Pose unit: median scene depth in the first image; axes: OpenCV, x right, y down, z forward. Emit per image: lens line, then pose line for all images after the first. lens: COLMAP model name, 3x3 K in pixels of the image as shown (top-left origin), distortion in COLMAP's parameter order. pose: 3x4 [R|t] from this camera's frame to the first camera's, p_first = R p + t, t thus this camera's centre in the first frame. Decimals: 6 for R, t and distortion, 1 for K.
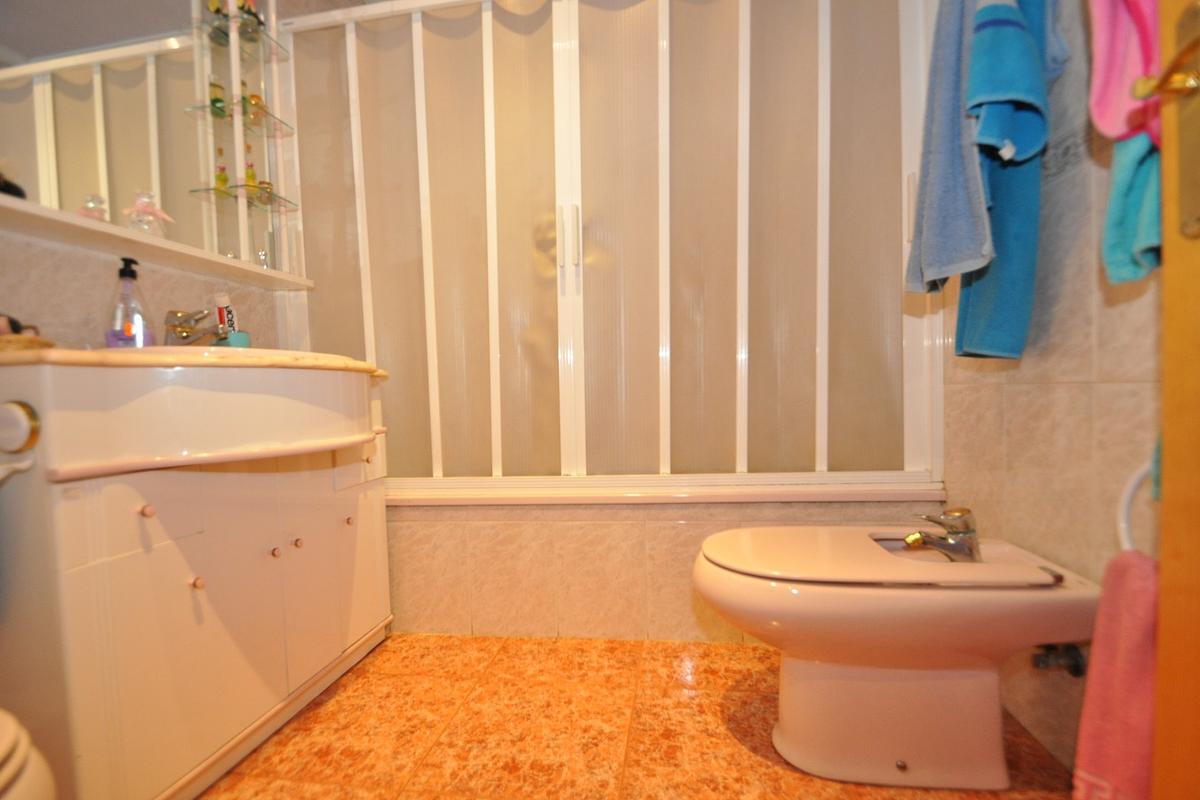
lens RADIAL K [[554.1, 0, 599.6], [0, 554.1, 427.0], [0, 0, 1]] dist [0.024984, -0.021350]
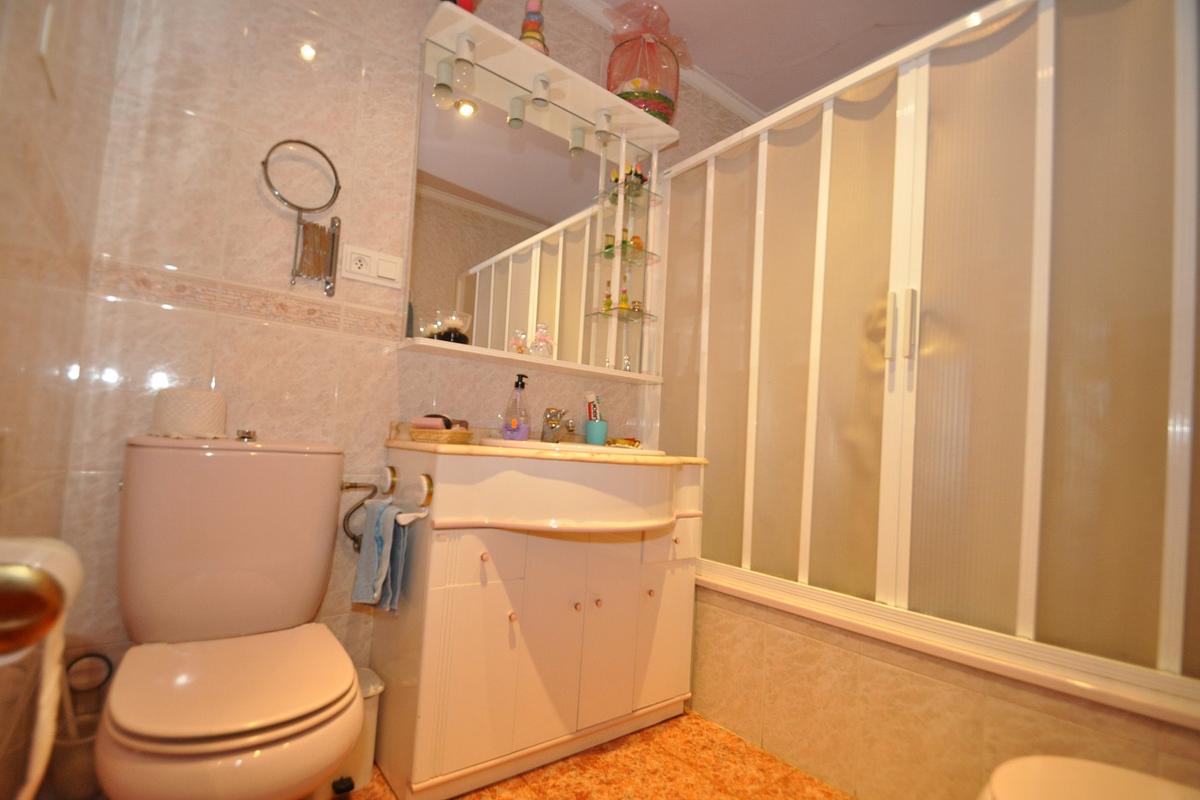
lens RADIAL K [[554.1, 0, 599.6], [0, 554.1, 427.0], [0, 0, 1]] dist [0.024984, -0.021350]
pose [[0.725889, 0.053204, -0.685751, 0.207112], [-0.127106, 0.990208, -0.057721, -0.077805], [0.675966, 0.129063, 0.725543, 0.078603]]
